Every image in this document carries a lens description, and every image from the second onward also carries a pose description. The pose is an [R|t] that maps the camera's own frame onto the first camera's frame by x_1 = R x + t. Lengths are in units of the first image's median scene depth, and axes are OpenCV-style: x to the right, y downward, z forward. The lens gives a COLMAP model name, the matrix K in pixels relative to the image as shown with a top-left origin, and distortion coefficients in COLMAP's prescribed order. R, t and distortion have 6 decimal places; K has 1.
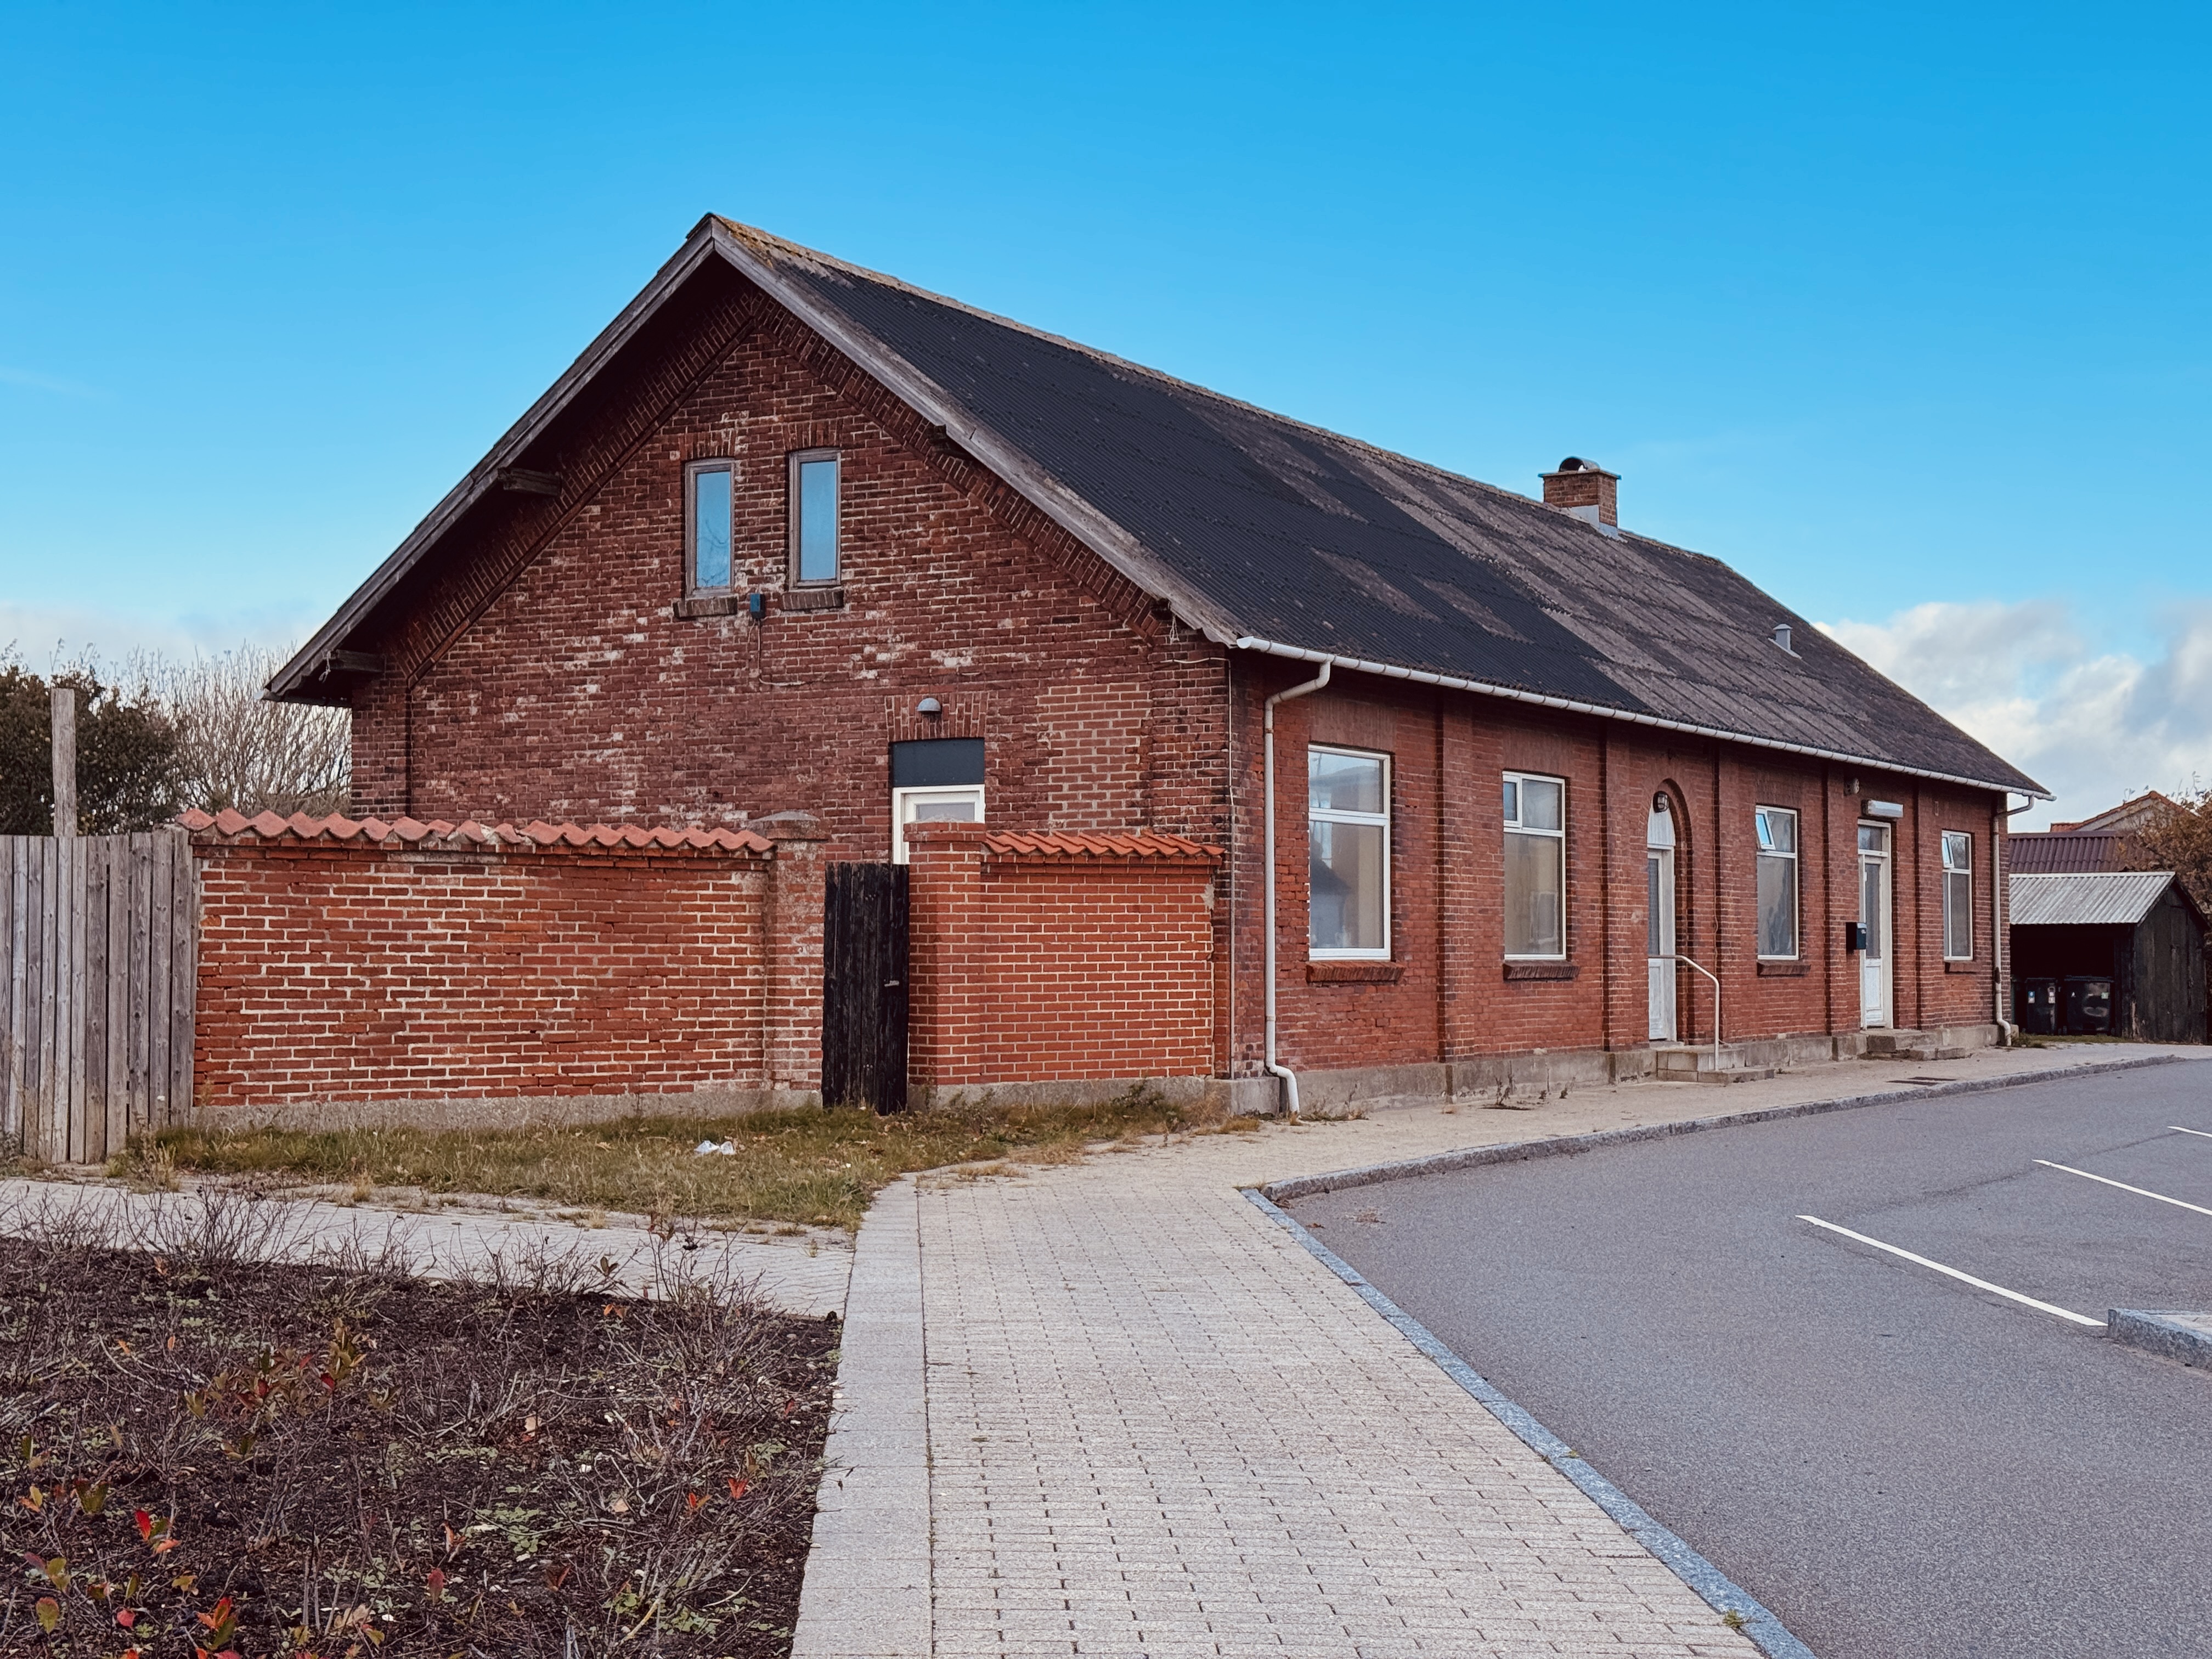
lens RADIAL K [[3043.4, 0, 1106.0], [0, 3043.4, 829.5], [0, 0, 1]] dist [0.143989, 0.018159]
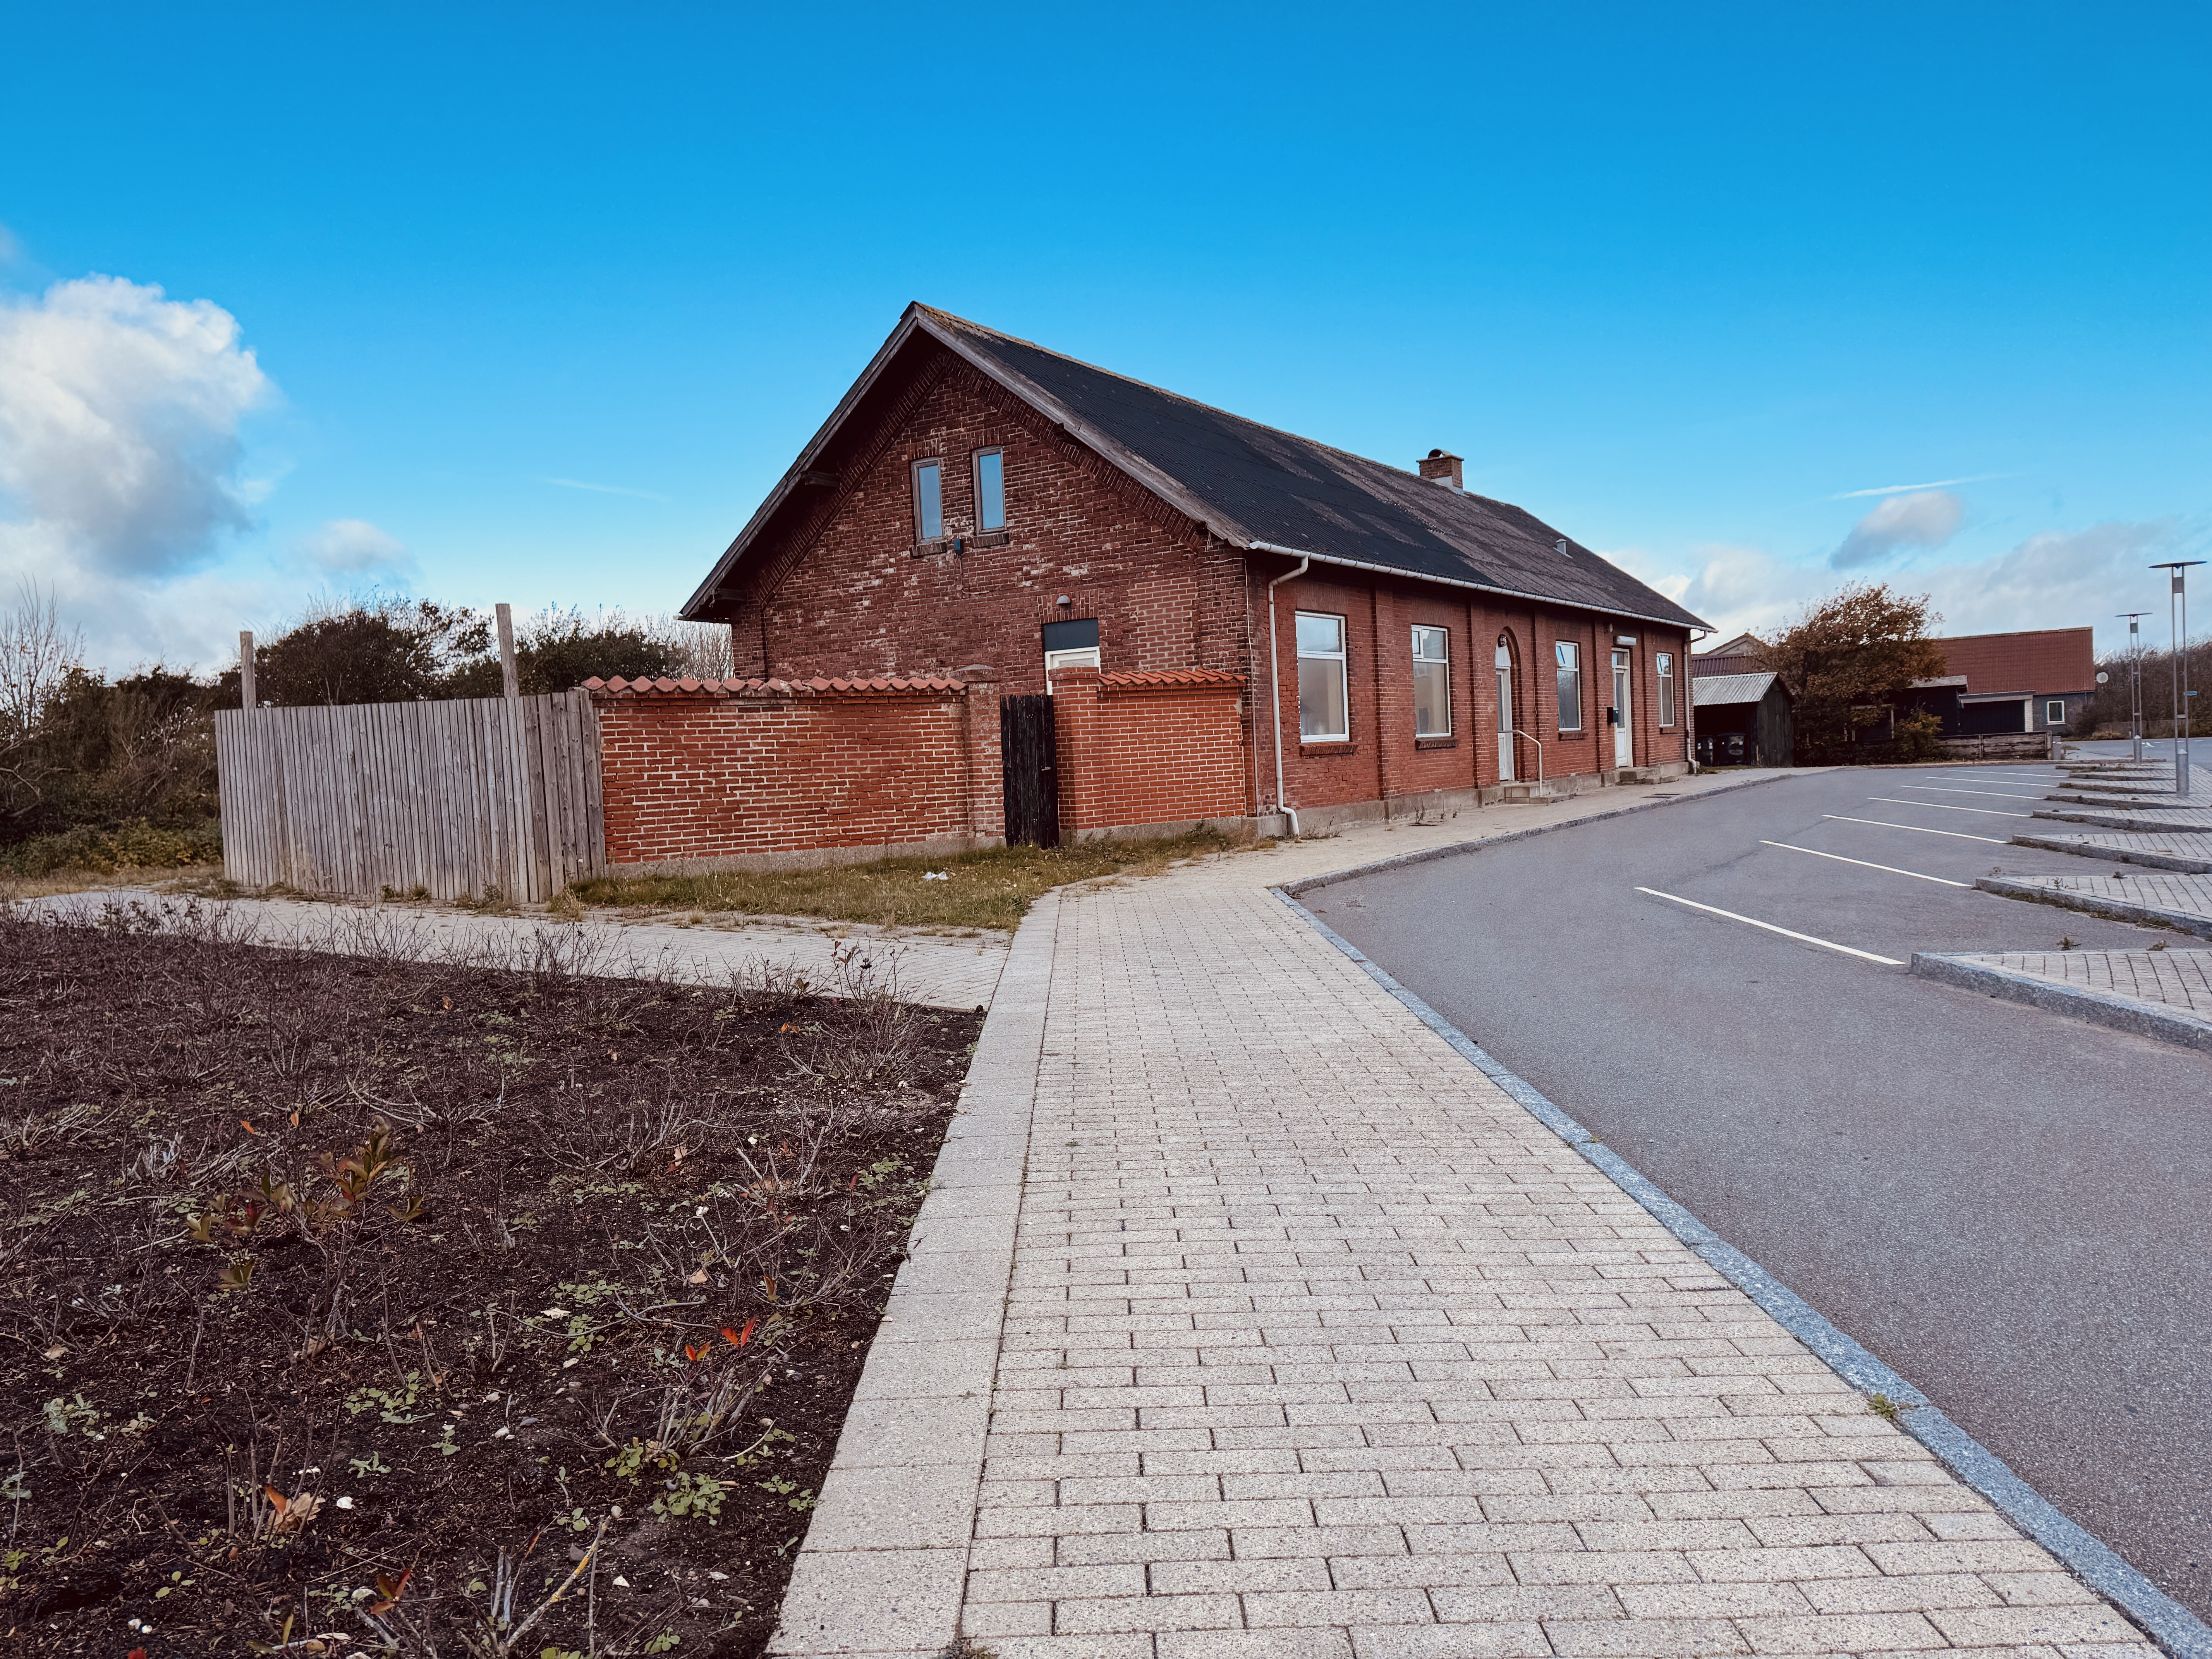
lens RADIAL K [[1537.1, 0, 1106.0], [0, 1537.1, 829.5], [0, 0, 1]] dist [0.153720, -0.334103]
pose [[0.997513, -0.047049, -0.052478, 0.003107], [0.051532, 0.994820, 0.087621, 0.011594], [0.048084, -0.090108, 0.994771, 0.166876]]
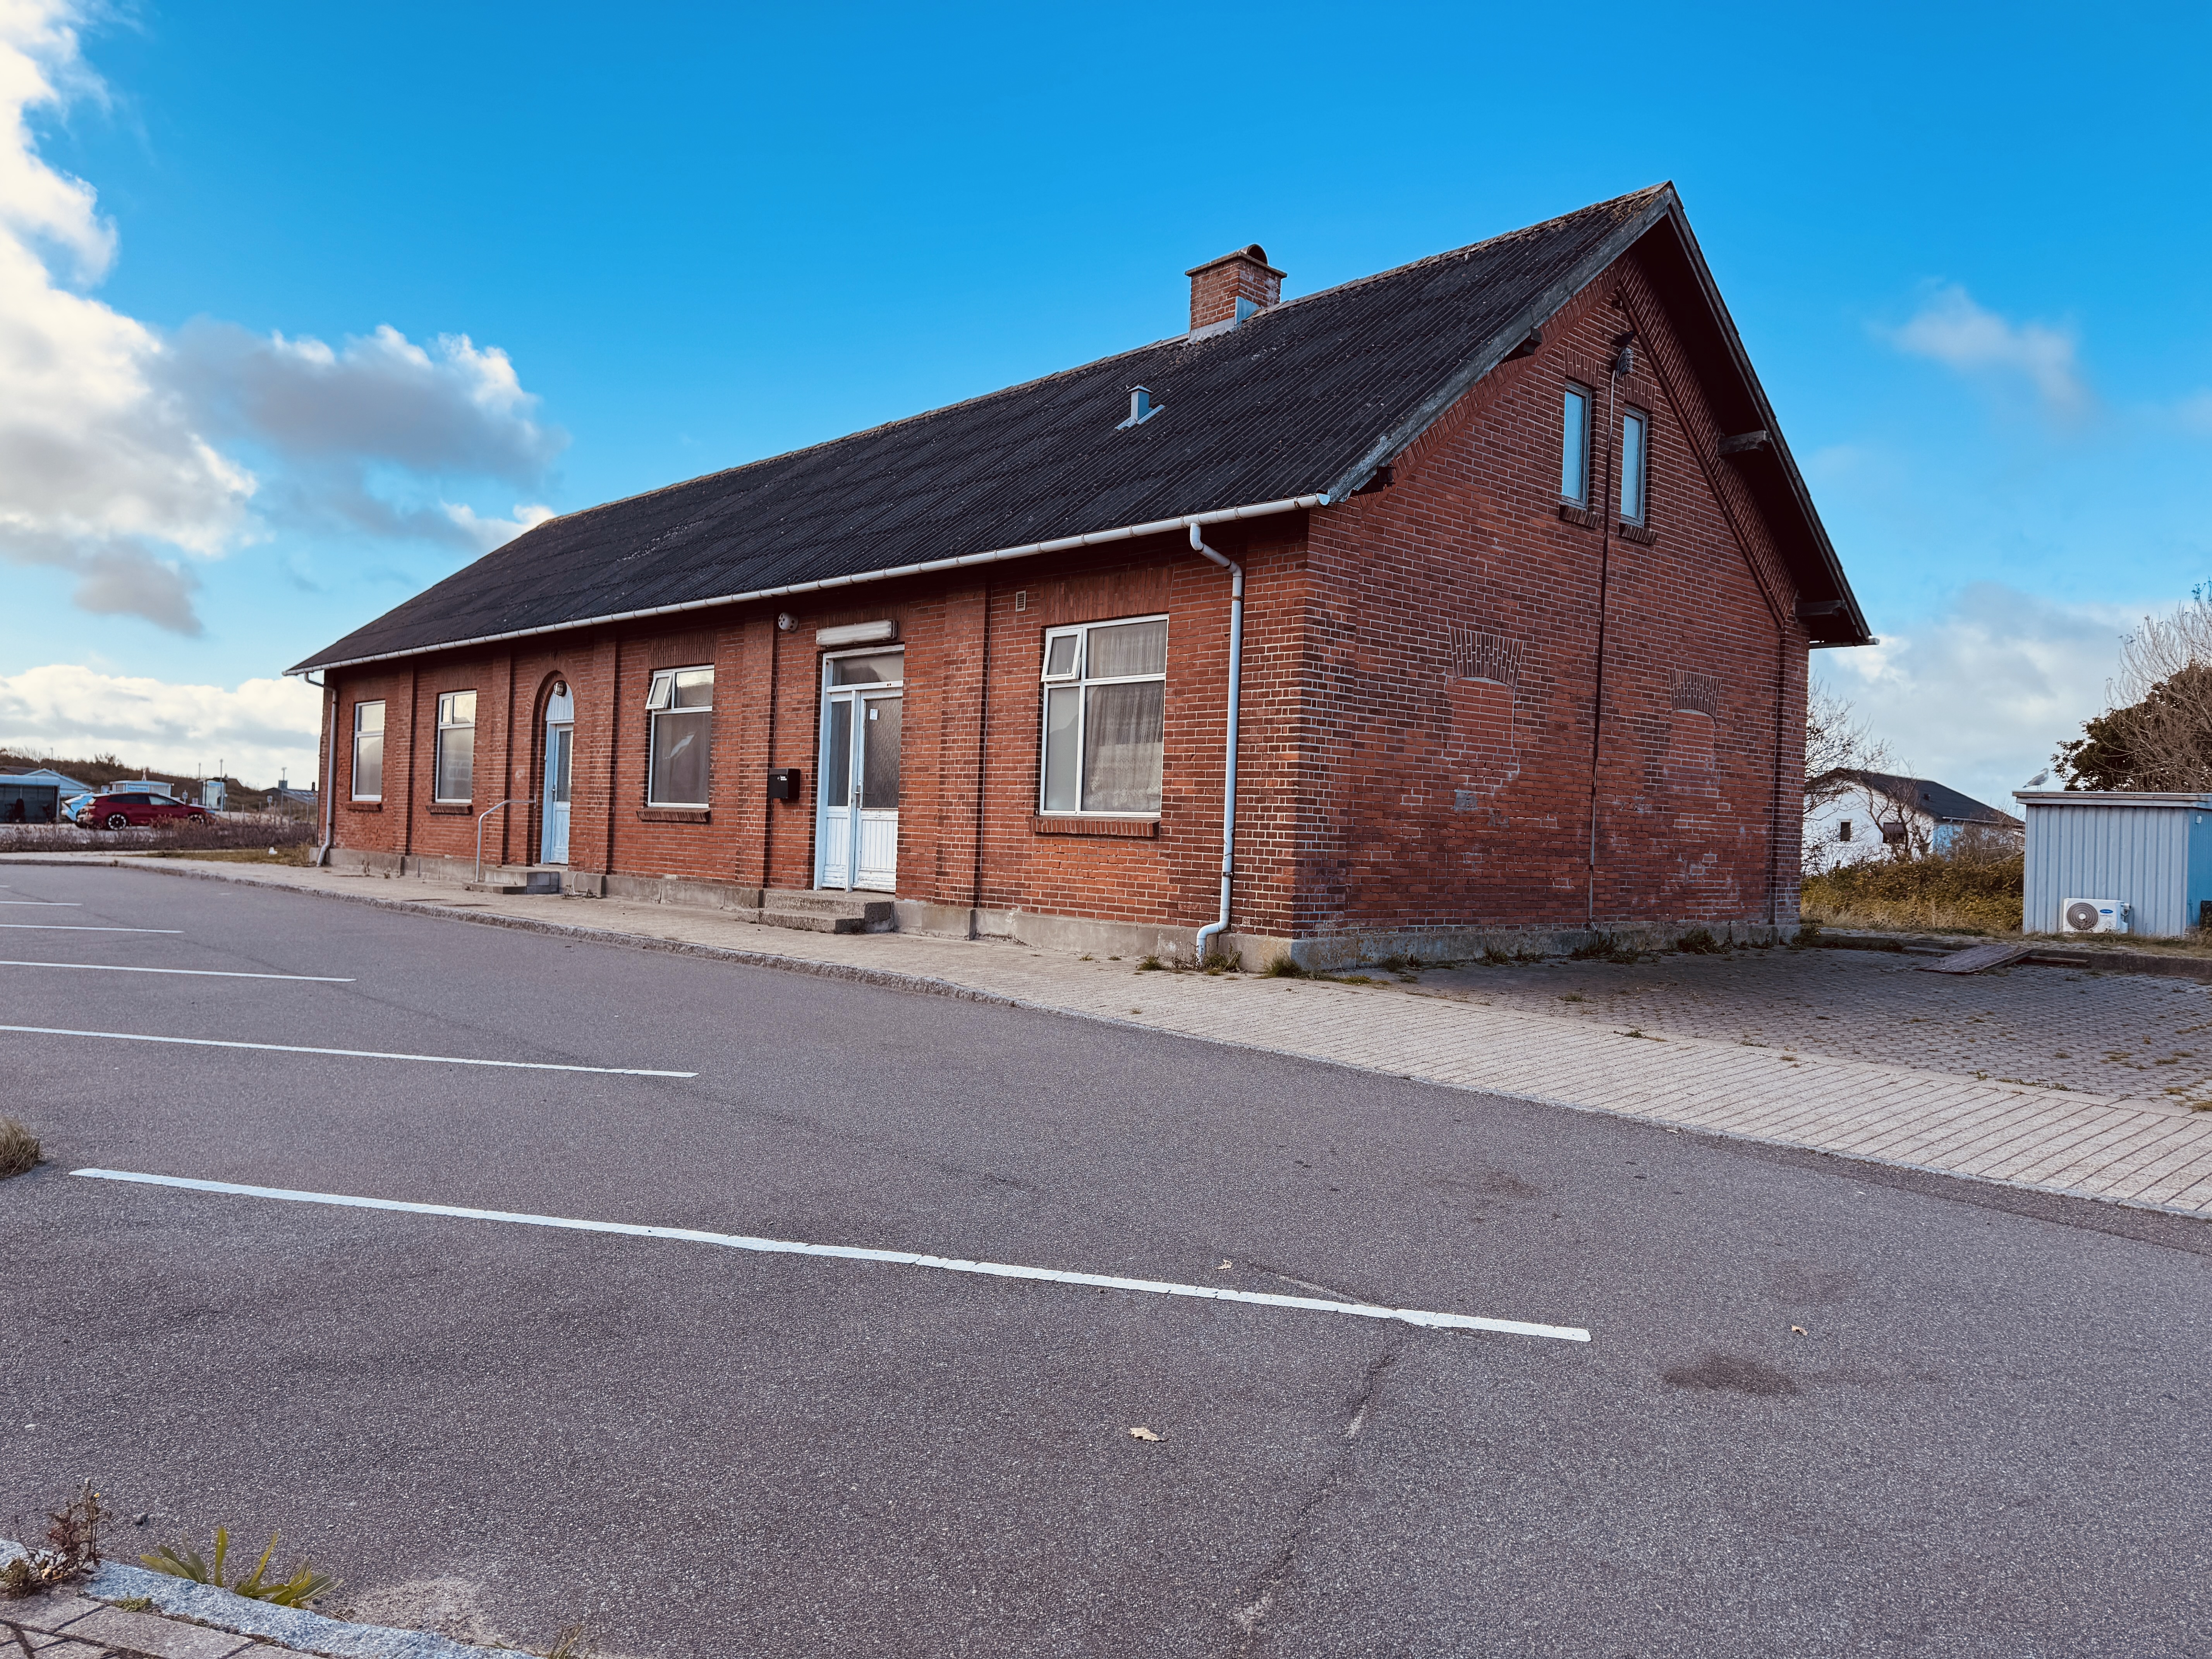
lens RADIAL K [[1537.1, 0, 1106.0], [0, 1537.1, 829.5], [0, 0, 1]] dist [0.153720, -0.334103]
pose [[-0.287667, -0.010892, -0.957669, 1.050370], [0.008130, 0.999872, -0.013814, 0.088271], [0.957696, -0.011759, -0.287541, 1.943906]]
